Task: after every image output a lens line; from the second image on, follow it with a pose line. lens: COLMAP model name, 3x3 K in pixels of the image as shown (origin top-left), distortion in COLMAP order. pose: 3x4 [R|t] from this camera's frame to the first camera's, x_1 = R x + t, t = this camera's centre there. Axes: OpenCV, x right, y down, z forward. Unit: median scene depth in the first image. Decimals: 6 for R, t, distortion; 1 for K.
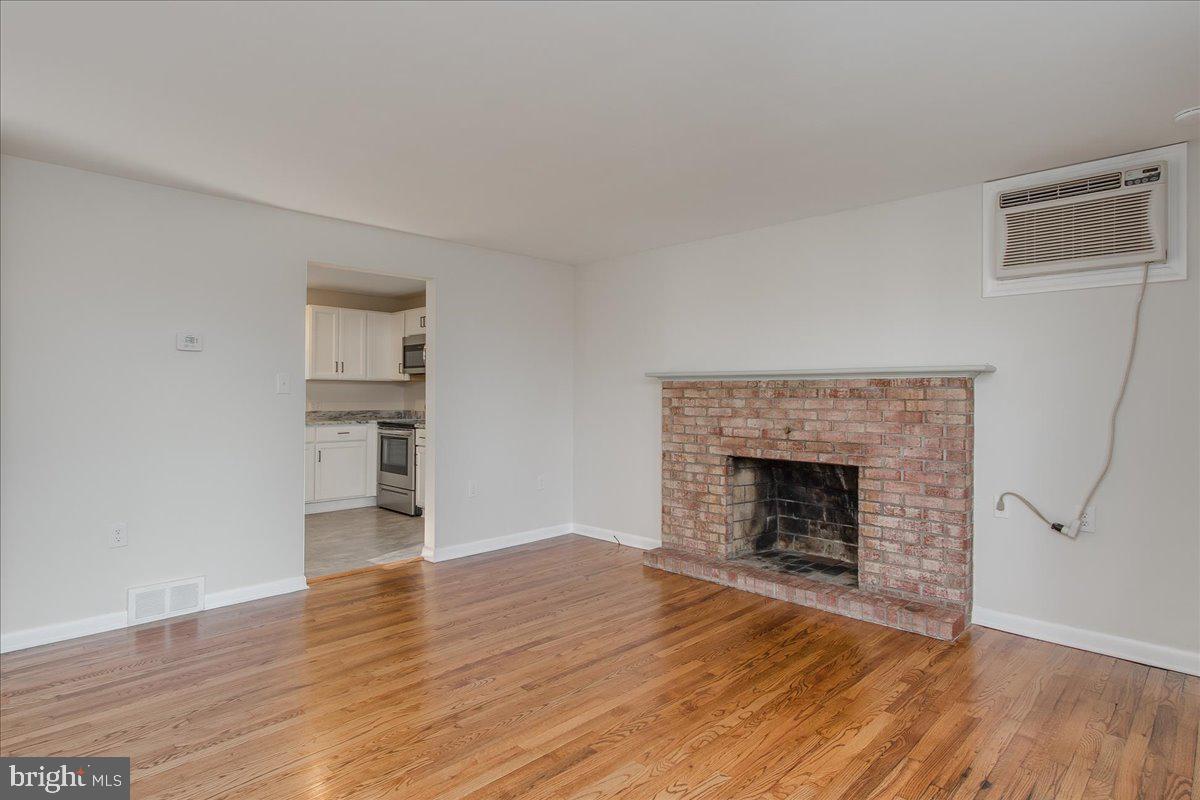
lens RADIAL K [[636.5, 0, 608.8], [0, 636.5, 388.4], [0, 0, 1]] dist [-0.000653, -0.002149]
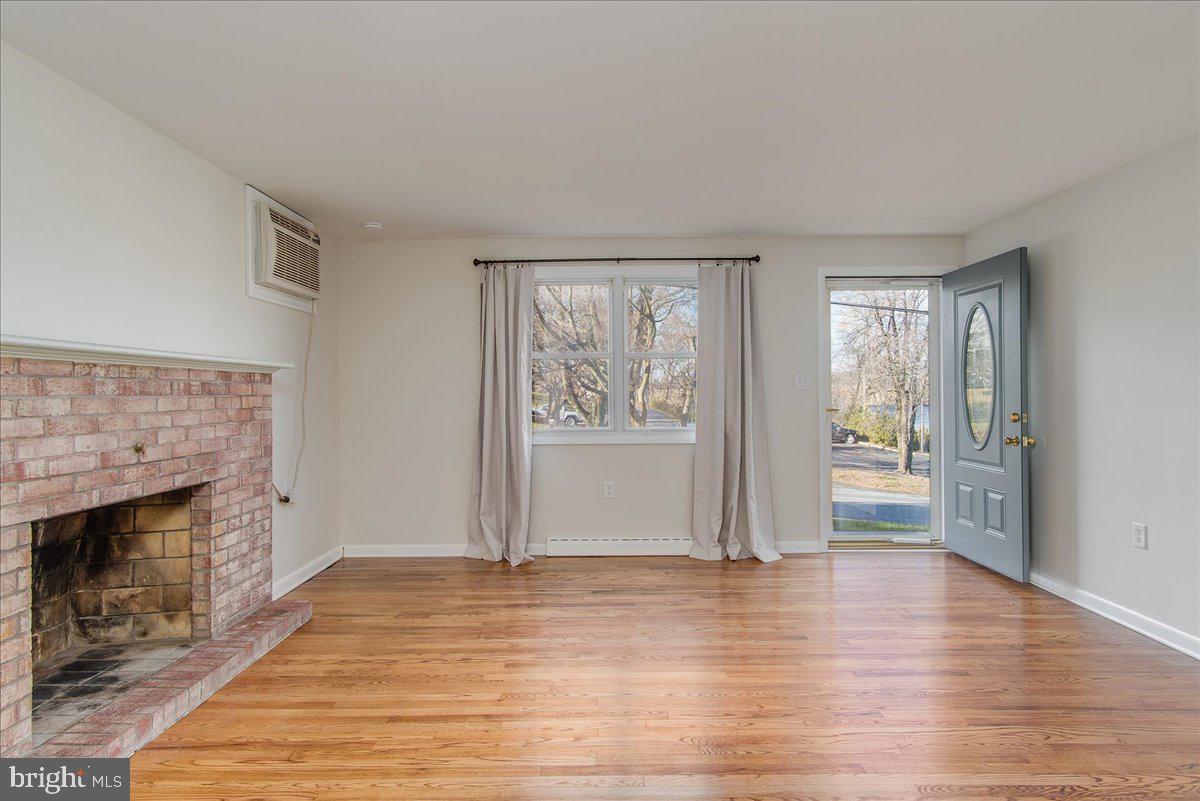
lens RADIAL K [[636.5, 0, 603.5], [0, 636.5, 398.1], [0, 0, 1]] dist [-0.000653, -0.002149]
pose [[-0.689649, -0.006498, 0.724114, -0.441664], [-0.006041, 0.999977, 0.003220, 0.012331], [-0.724118, -0.002153, -0.689673, 1.035976]]
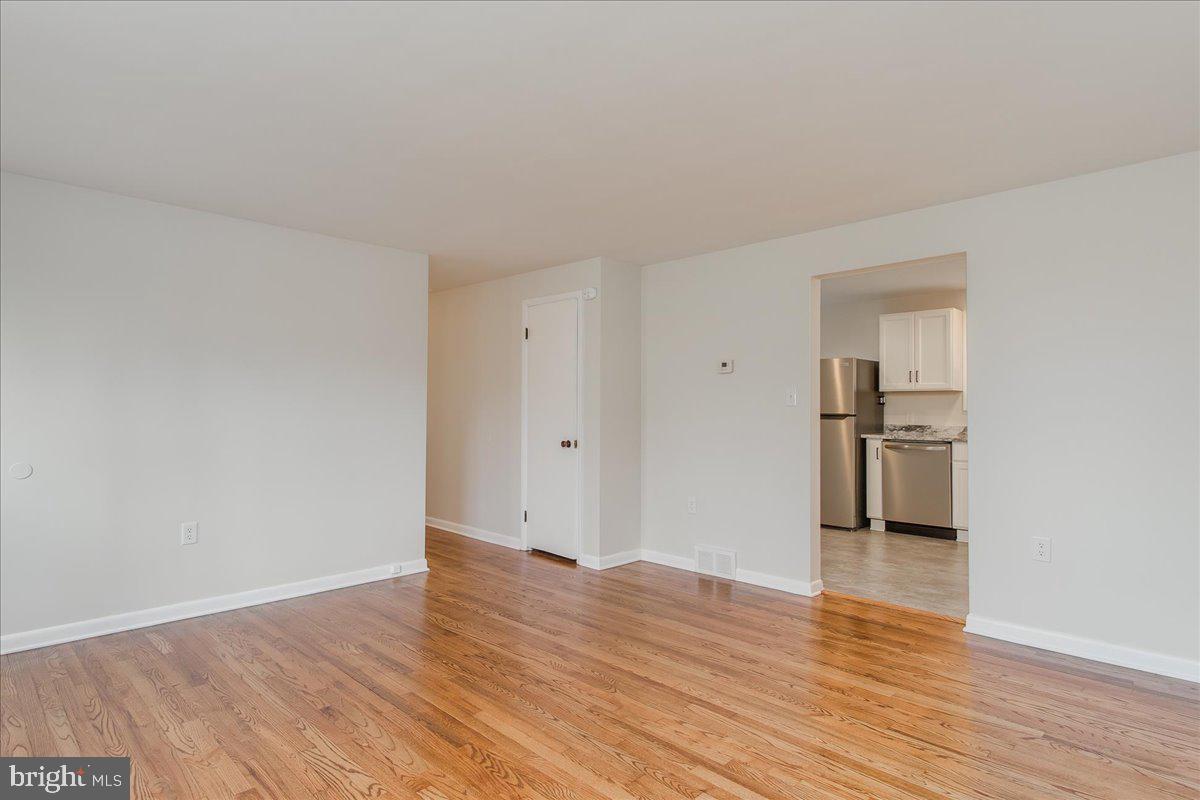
lens RADIAL K [[636.5, 0, 601.9], [0, 636.5, 399.6], [0, 0, 1]] dist [-0.000653, -0.002149]
pose [[-0.017263, -0.022033, -0.999608, 0.518405], [0.012274, 0.999677, -0.022247, 0.015975], [0.999776, -0.012654, -0.016987, 0.637640]]
